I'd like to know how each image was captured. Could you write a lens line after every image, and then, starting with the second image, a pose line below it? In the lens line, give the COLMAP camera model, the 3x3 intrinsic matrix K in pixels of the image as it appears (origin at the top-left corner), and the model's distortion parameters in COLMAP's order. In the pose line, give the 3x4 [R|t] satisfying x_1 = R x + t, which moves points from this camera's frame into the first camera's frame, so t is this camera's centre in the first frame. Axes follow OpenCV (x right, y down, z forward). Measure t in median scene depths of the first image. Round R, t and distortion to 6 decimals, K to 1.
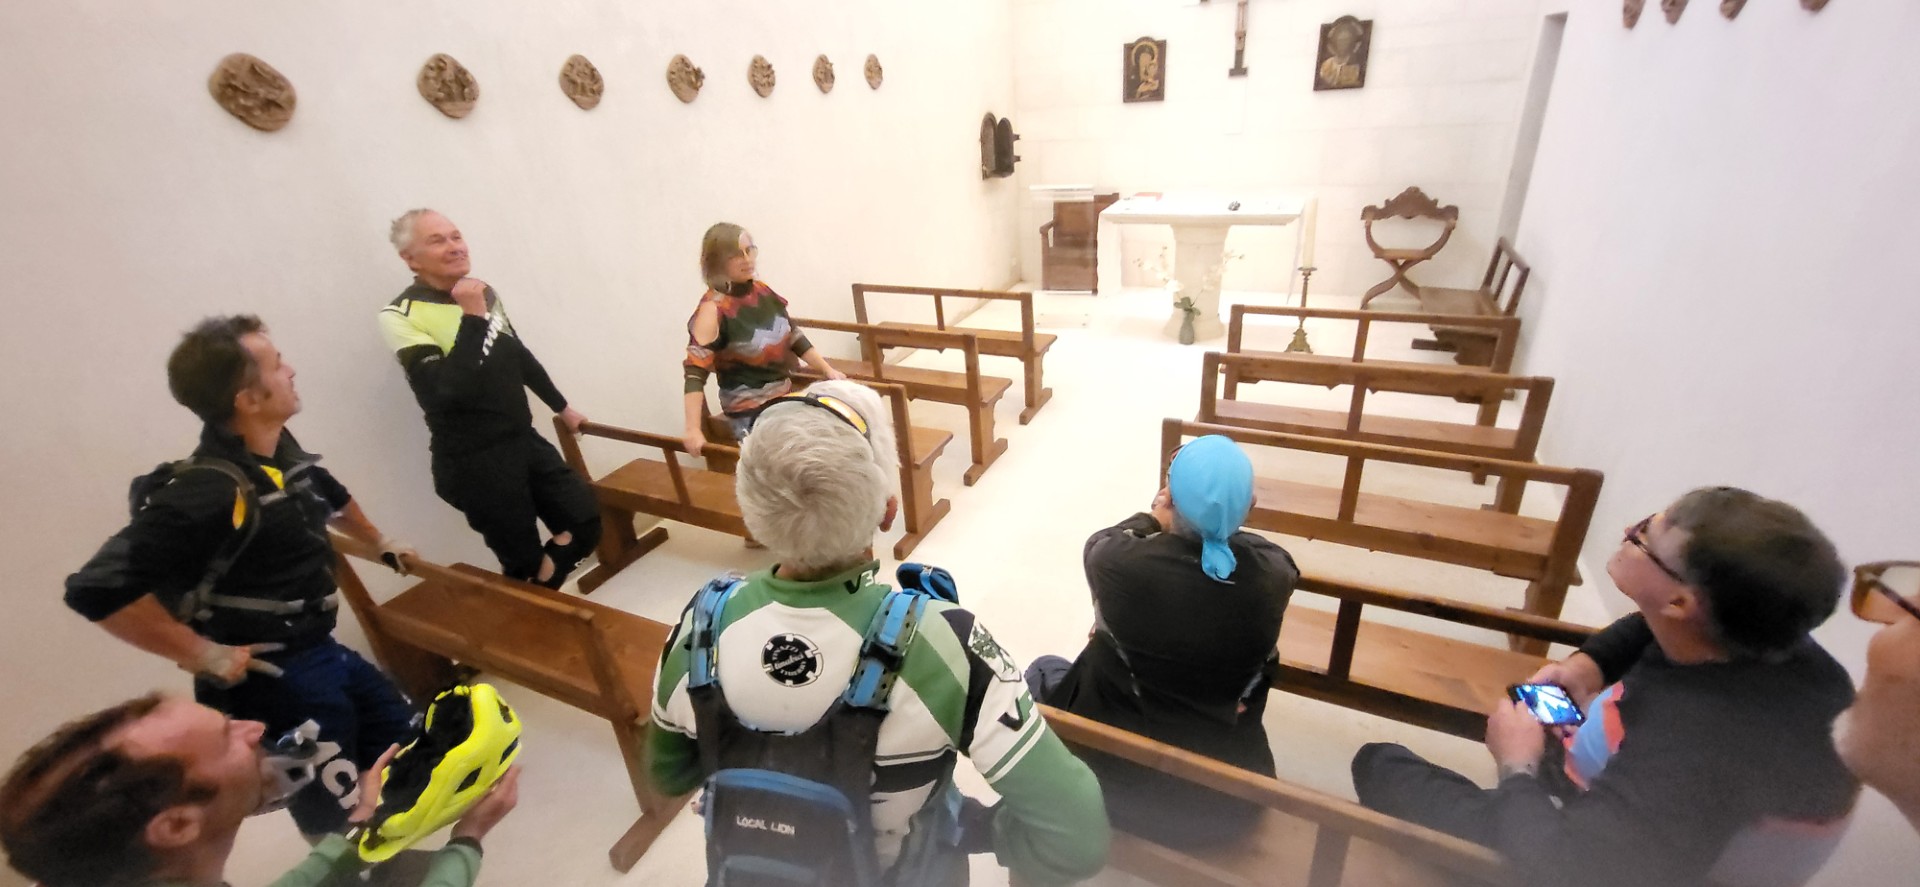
lens RADIAL K [[775.6, 0, 960.0], [0, 775.6, 443.5], [0, 0, 1]] dist [-0.000469, -0.000053]
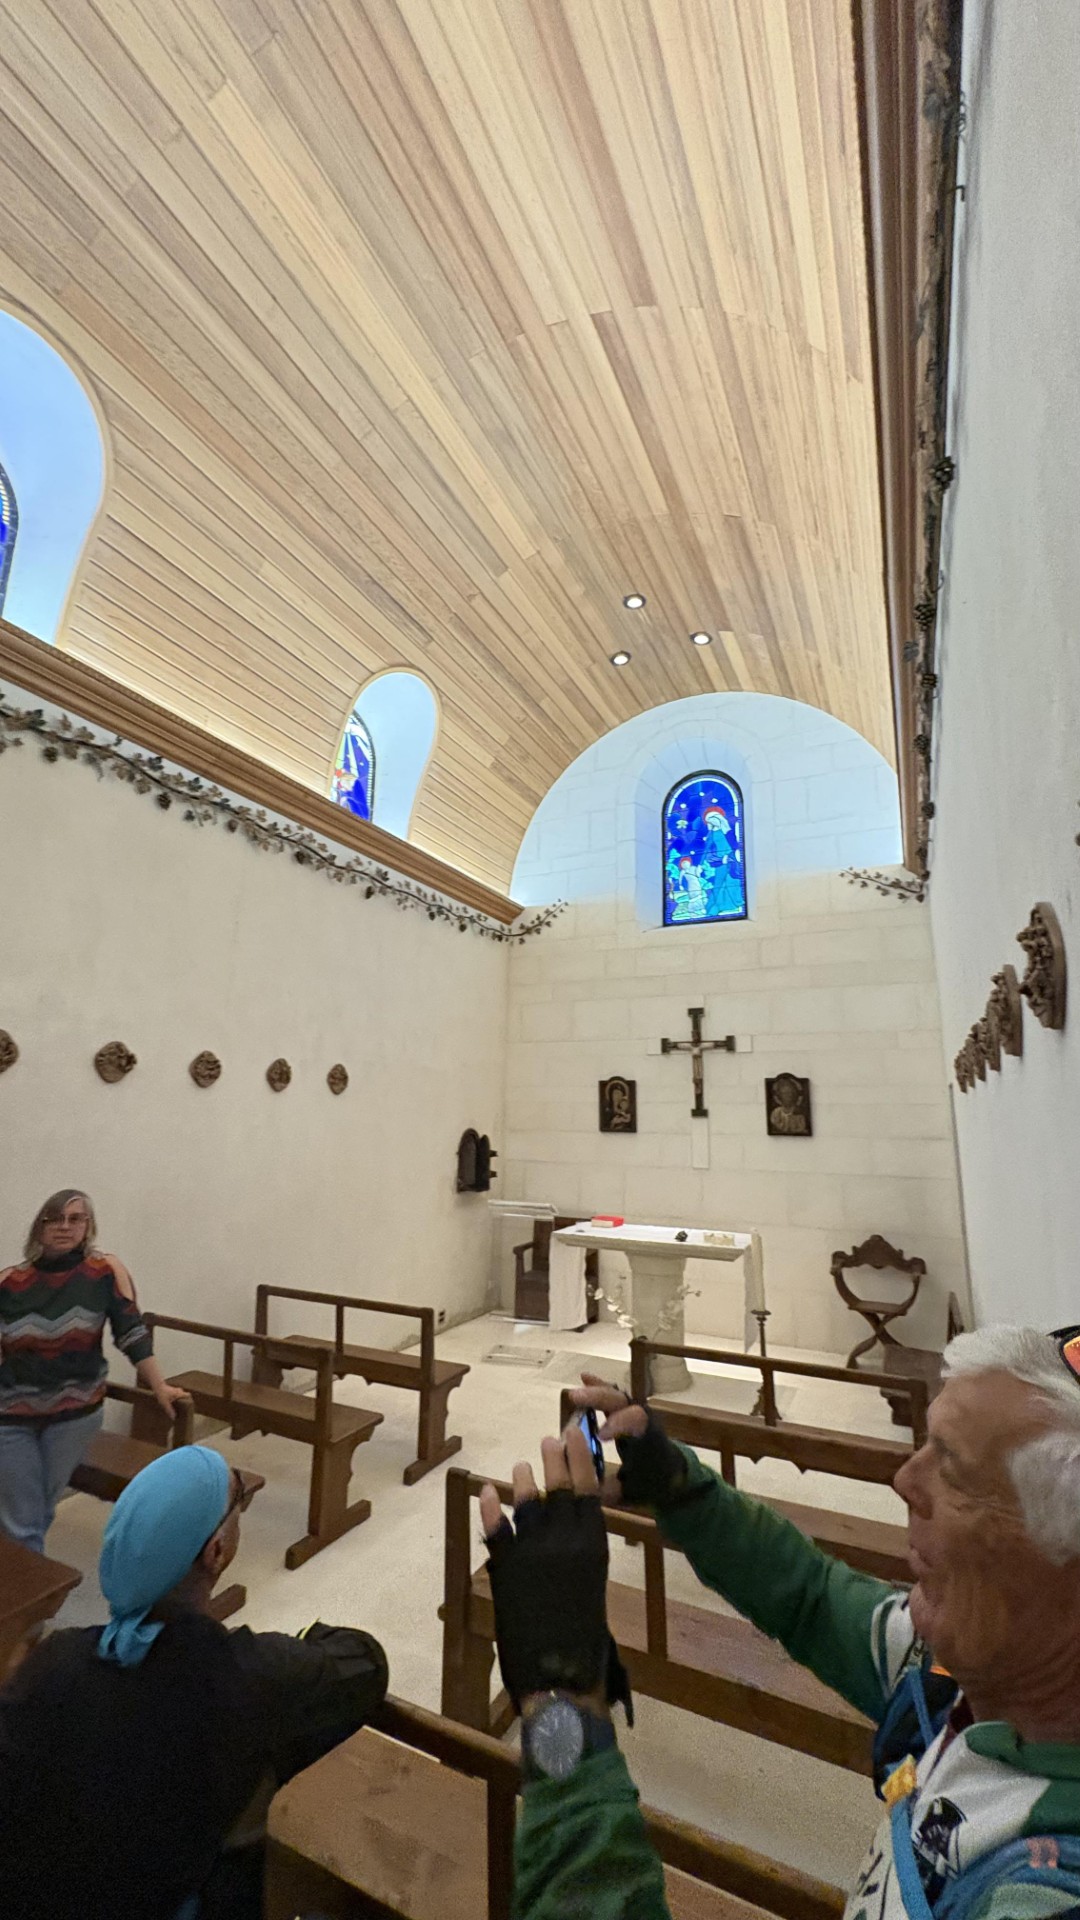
lens RADIAL K [[799.1, 0, 540.0], [0, 799.1, 960.0], [0, 0, 1]] dist [0.000648, 0.000057]
pose [[0.995834, 0.090688, 0.009537, 0.126851], [-0.068002, 0.808229, -0.584929, 0.009670], [-0.060754, 0.581843, 0.811029, 0.000099]]
